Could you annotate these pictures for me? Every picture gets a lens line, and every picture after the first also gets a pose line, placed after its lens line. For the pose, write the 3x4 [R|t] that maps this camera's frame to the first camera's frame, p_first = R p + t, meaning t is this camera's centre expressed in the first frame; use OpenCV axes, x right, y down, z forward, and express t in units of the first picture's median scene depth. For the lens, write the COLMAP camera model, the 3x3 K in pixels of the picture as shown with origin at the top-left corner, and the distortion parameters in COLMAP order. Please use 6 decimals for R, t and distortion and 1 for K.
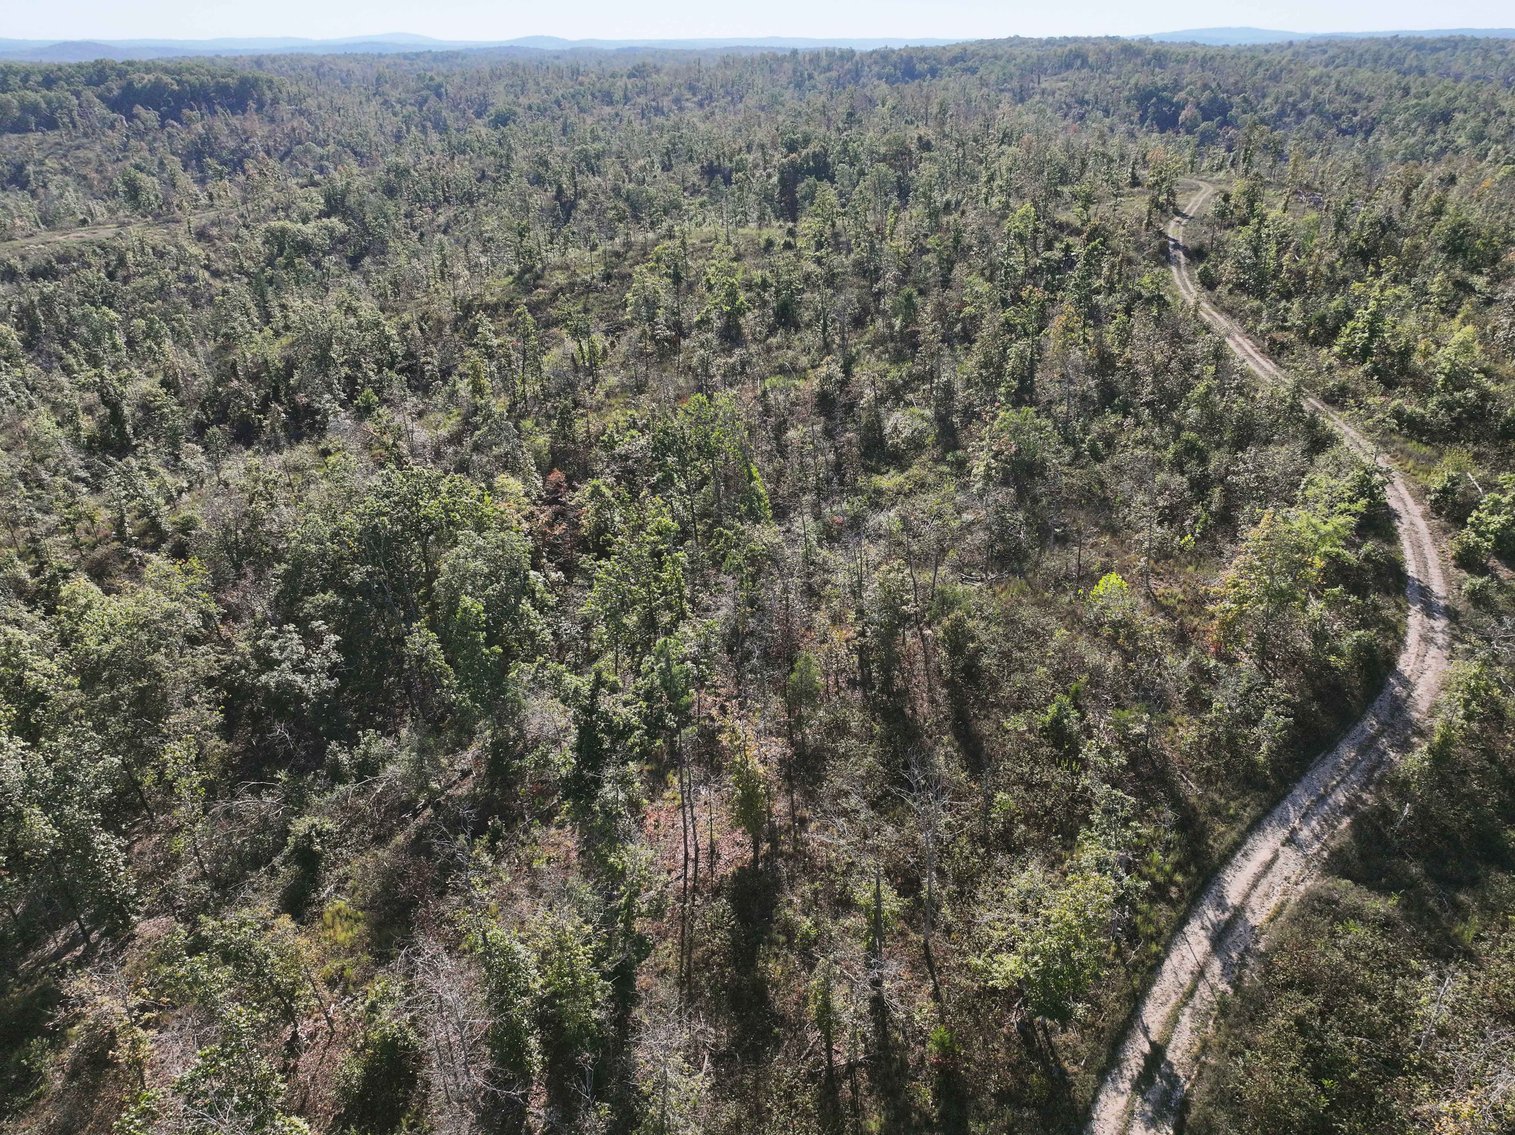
lens RADIAL K [[1061.7, 0, 758.7], [0, 1061.7, 564.5], [0, 0, 1]] dist [-0.008354, 0.029125]
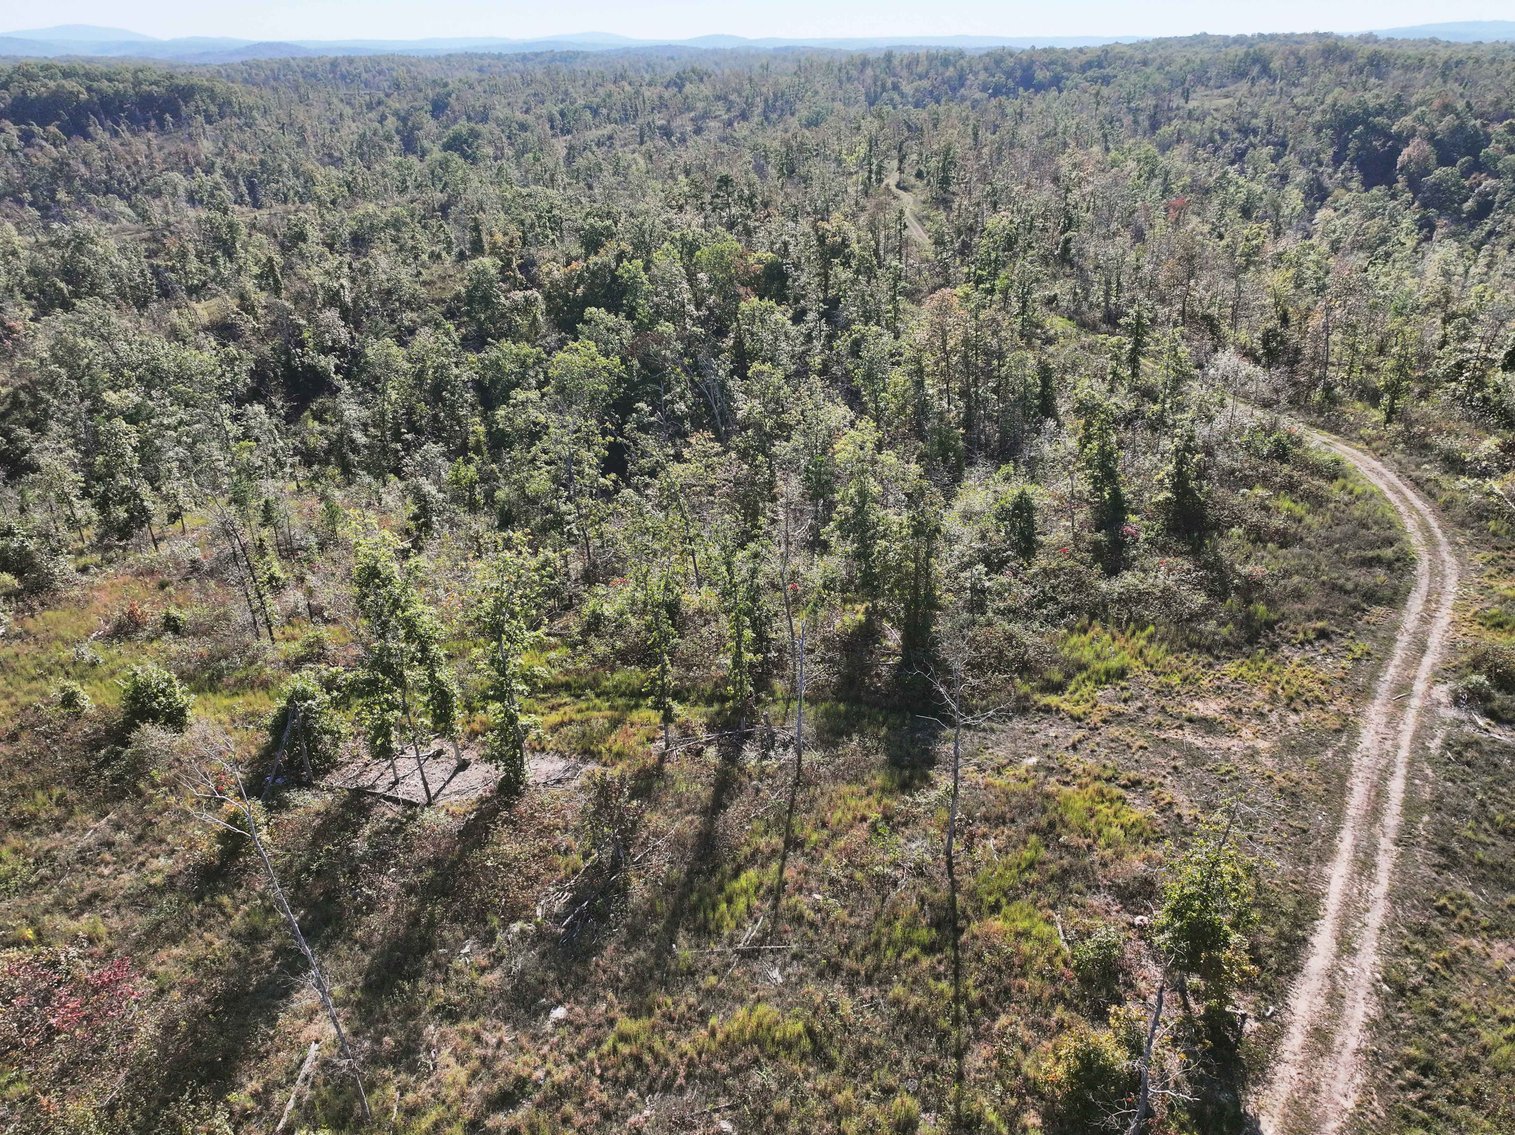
lens RADIAL K [[1061.7, 0, 761.8], [0, 1061.7, 575.7], [0, 0, 1]] dist [-0.008354, 0.029125]
pose [[0.987174, 0.072292, -0.142341, 0.175358], [-0.071046, 0.997377, 0.013827, -0.210289], [0.142967, -0.003537, 0.989721, 0.426726]]
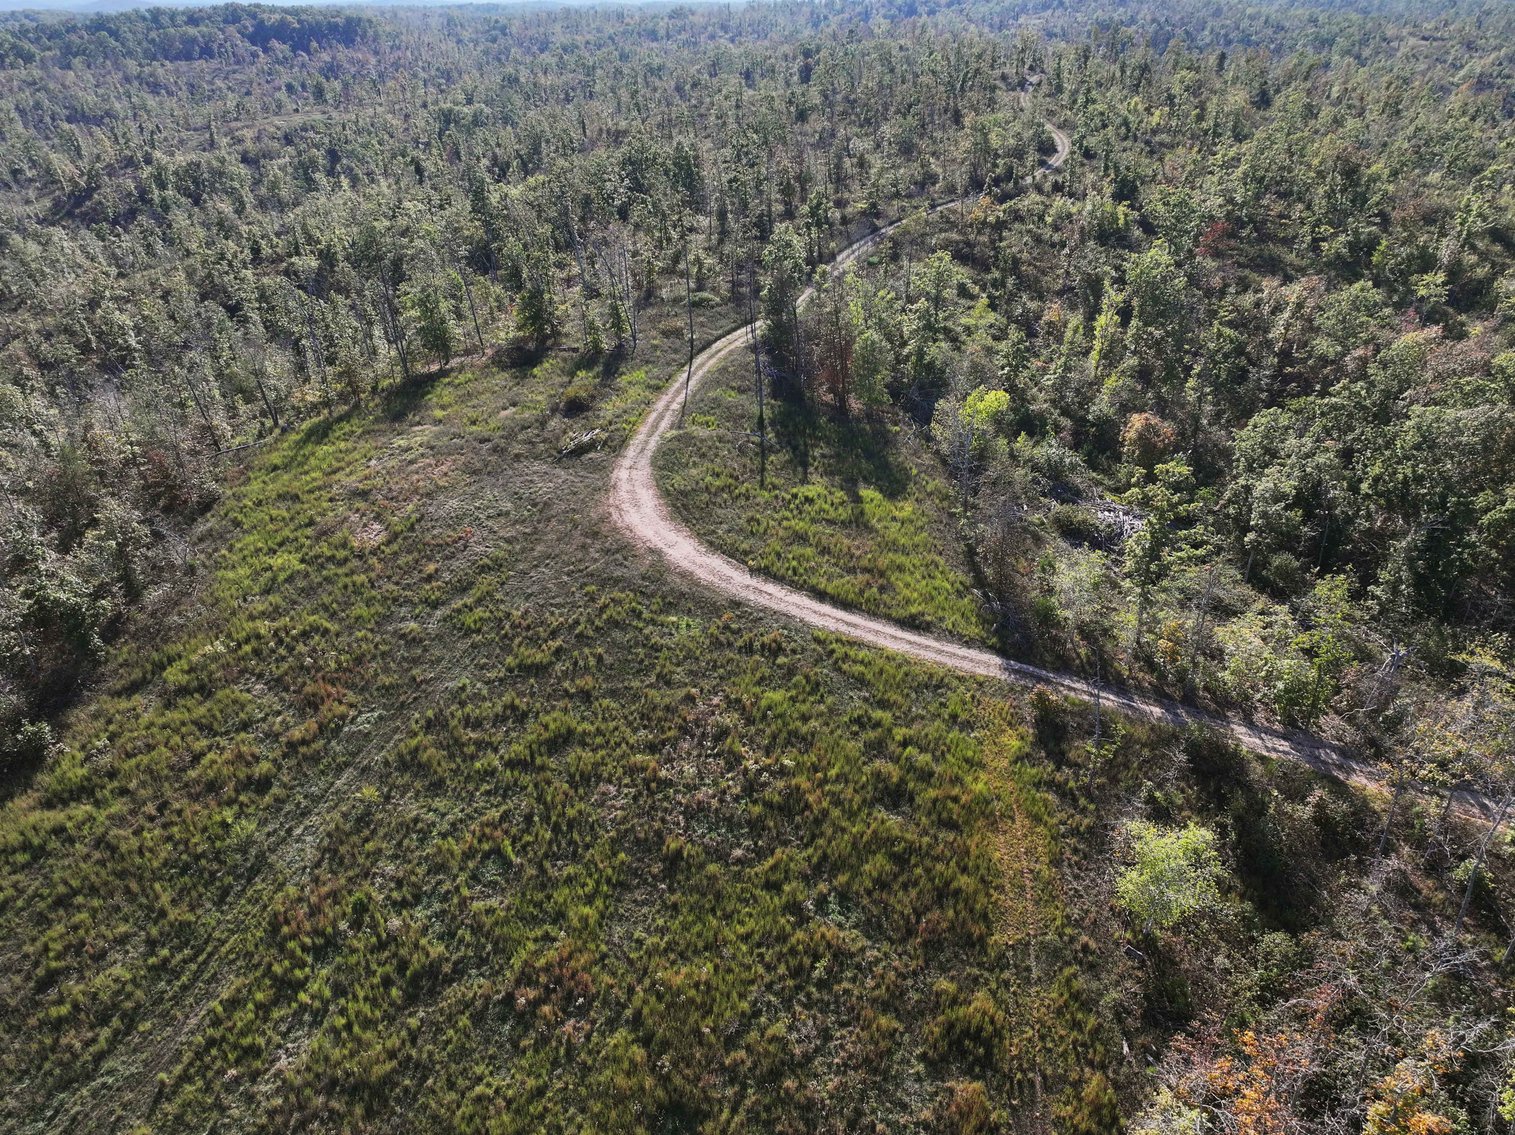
lens RADIAL K [[1061.7, 0, 756.4], [0, 1061.7, 565.6], [0, 0, 1]] dist [-0.008354, 0.029125]
pose [[0.999843, 0.006365, -0.016551, -0.007094], [-0.005836, 0.999476, 0.031844, 0.194891], [0.016745, -0.031742, 0.999356, -0.341835]]
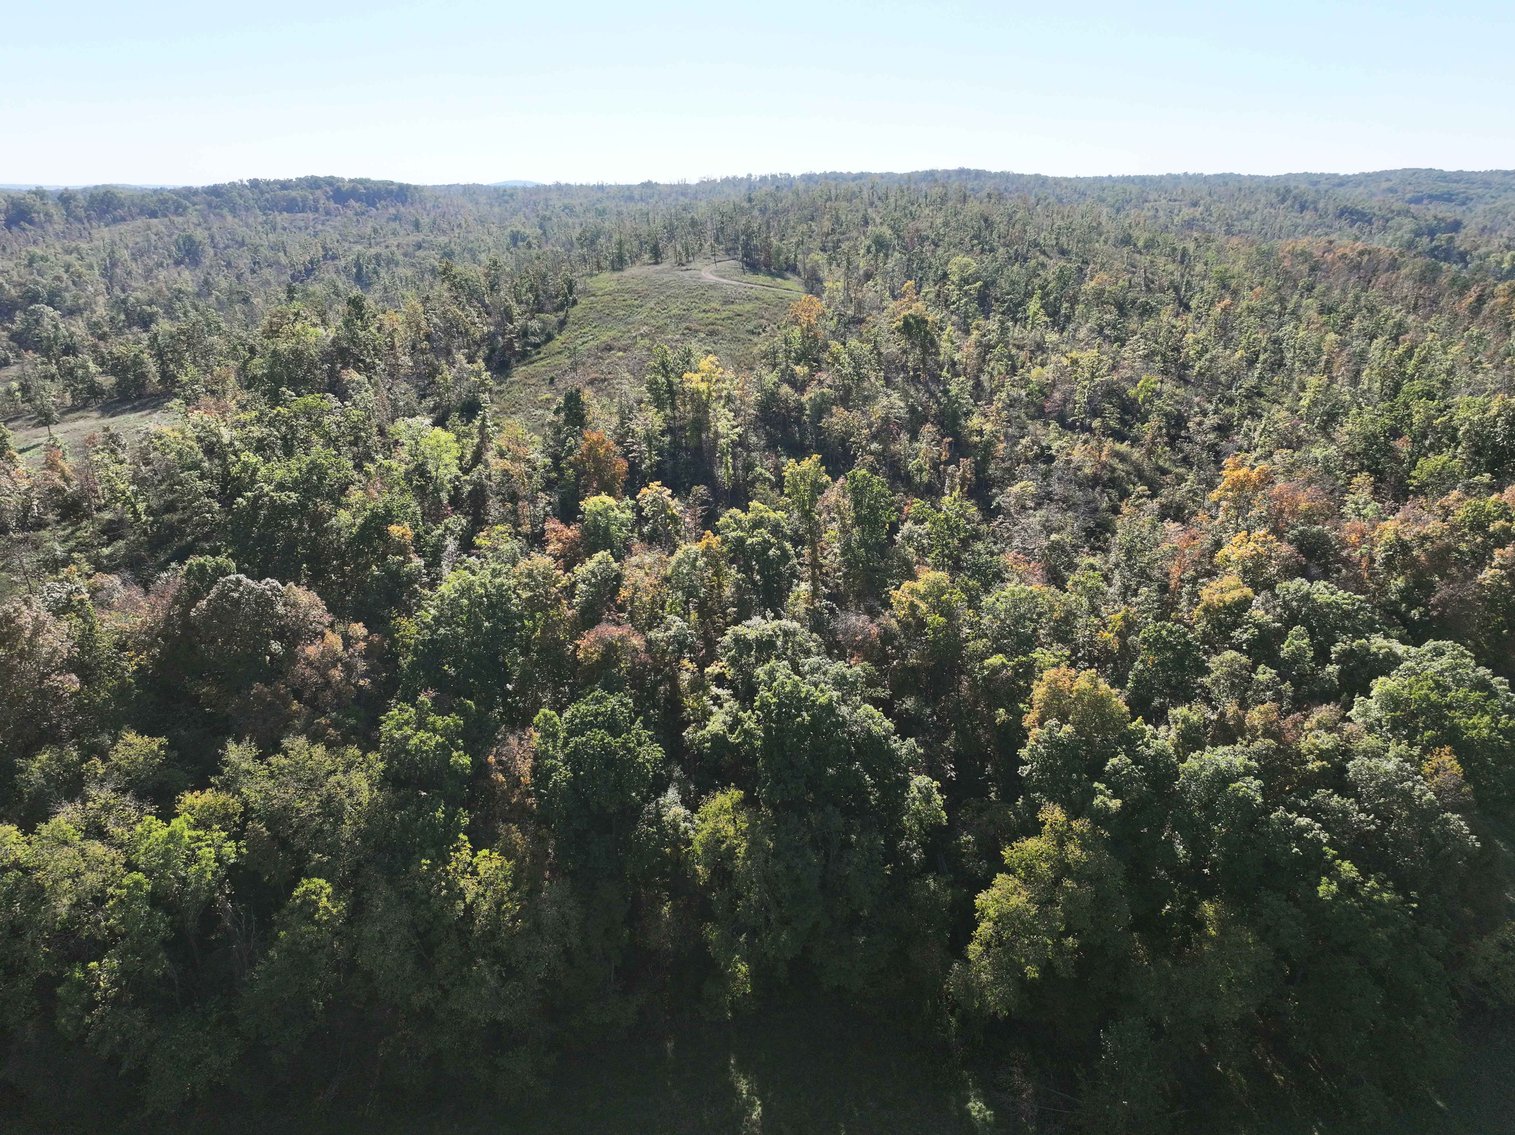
lens RADIAL K [[1061.7, 0, 753.4], [0, 1061.7, 563.1], [0, 0, 1]] dist [-0.008354, 0.029125]
pose [[0.999432, -0.008826, 0.032528, -0.031078], [0.012633, 0.992844, -0.118745, 0.491024], [-0.031248, 0.119089, 0.992392, -0.861287]]
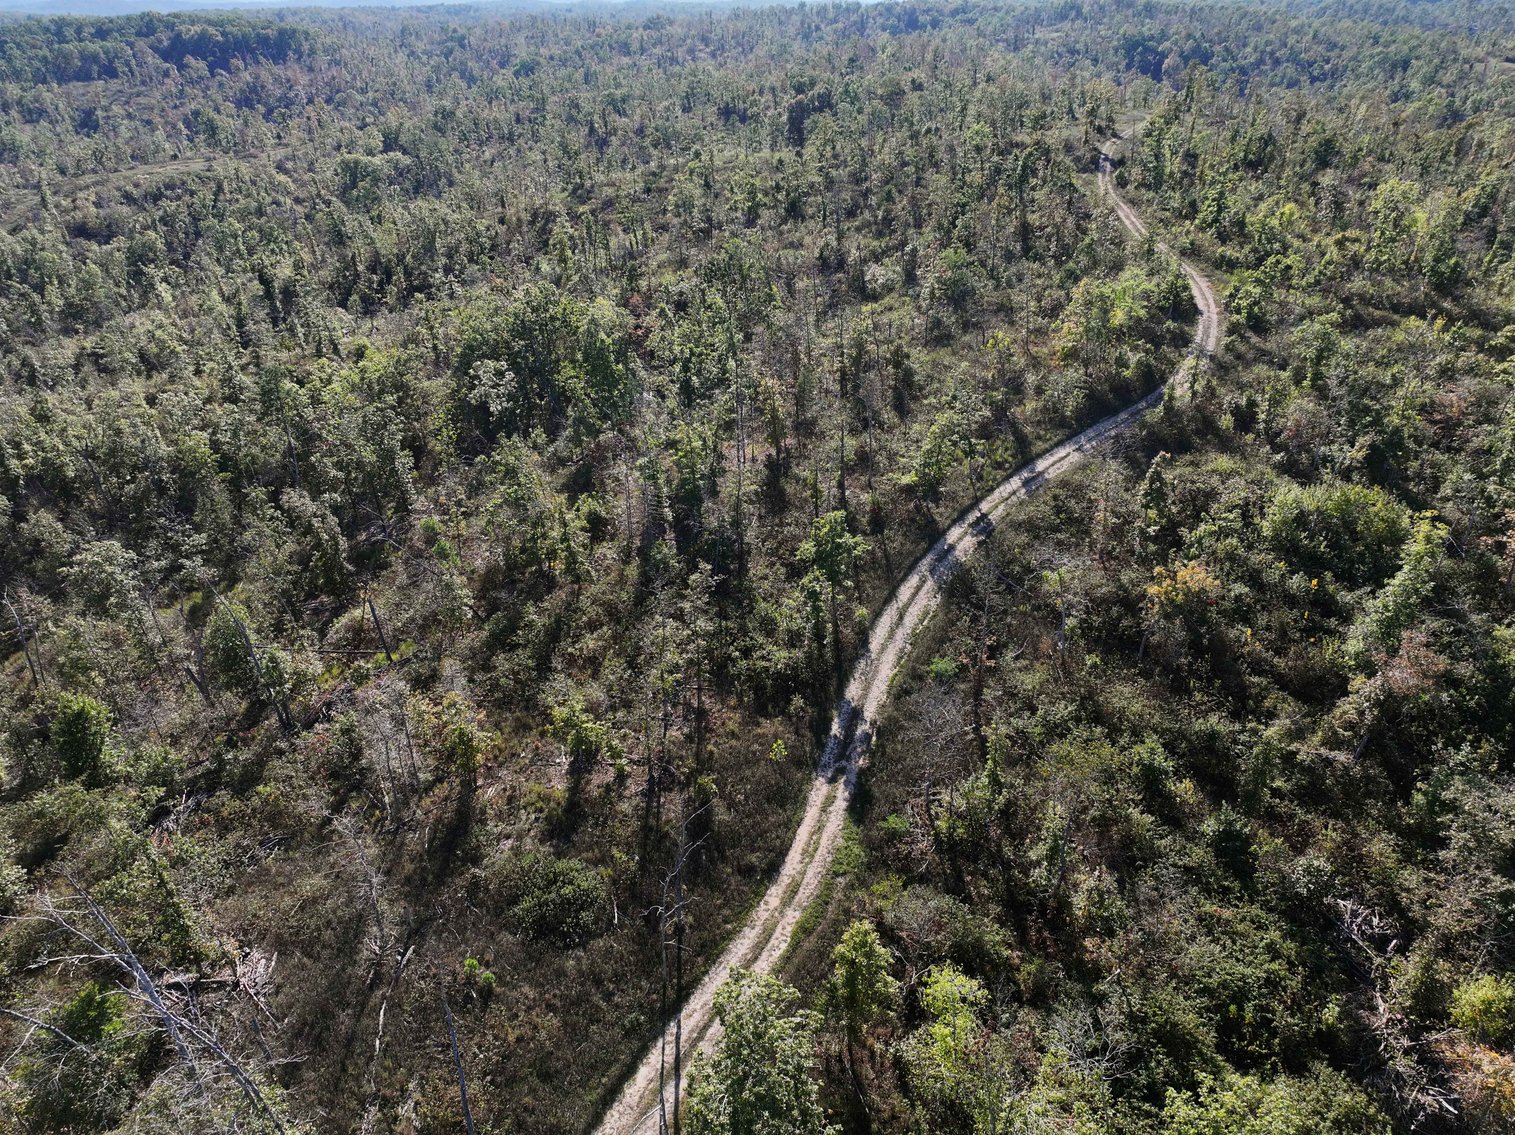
lens RADIAL K [[1061.7, 0, 757.8], [0, 1061.7, 565.4], [0, 0, 1]] dist [-0.008354, 0.029125]
pose [[0.999975, 0.002257, -0.006627, -0.003873], [-0.002018, 0.999356, 0.035816, 0.062198], [0.006704, -0.035802, 0.999336, -0.125096]]
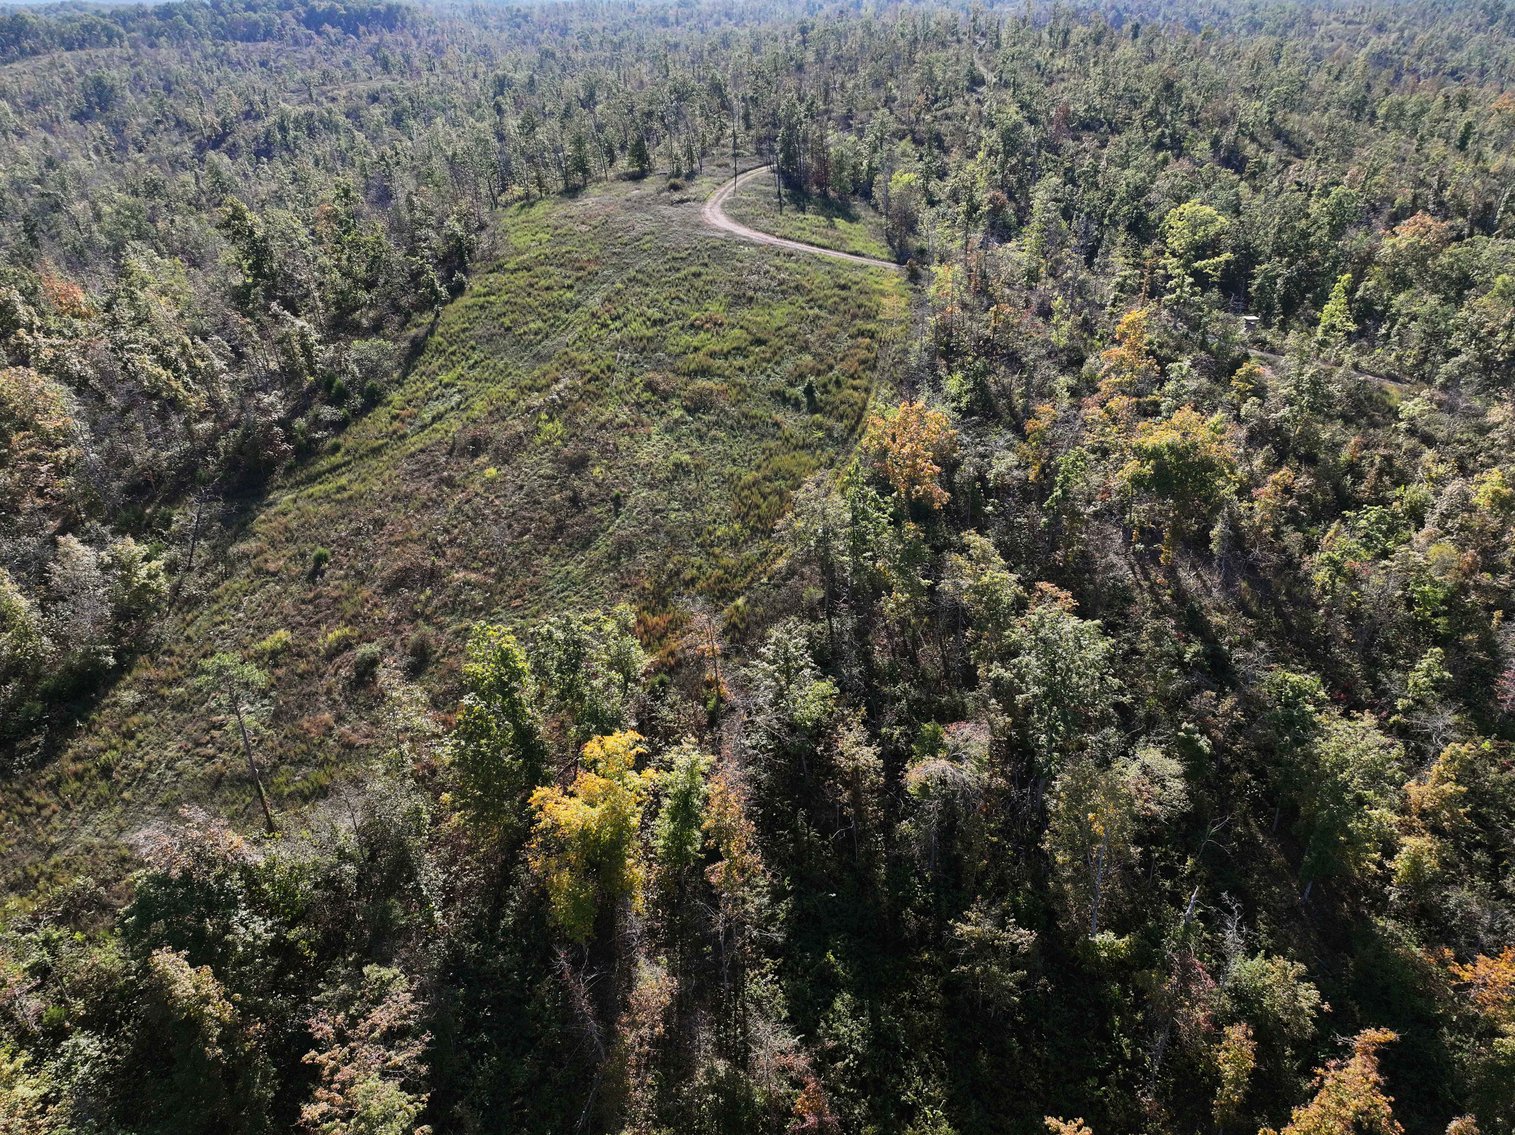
lens RADIAL K [[1061.7, 0, 751.6], [0, 1061.7, 569.0], [0, 0, 1]] dist [-0.008354, 0.029125]
pose [[0.999835, 0.007904, -0.016344, -0.013991], [-0.007320, 0.999344, 0.035480, 0.321953], [0.016614, -0.035355, 0.999237, -0.563516]]
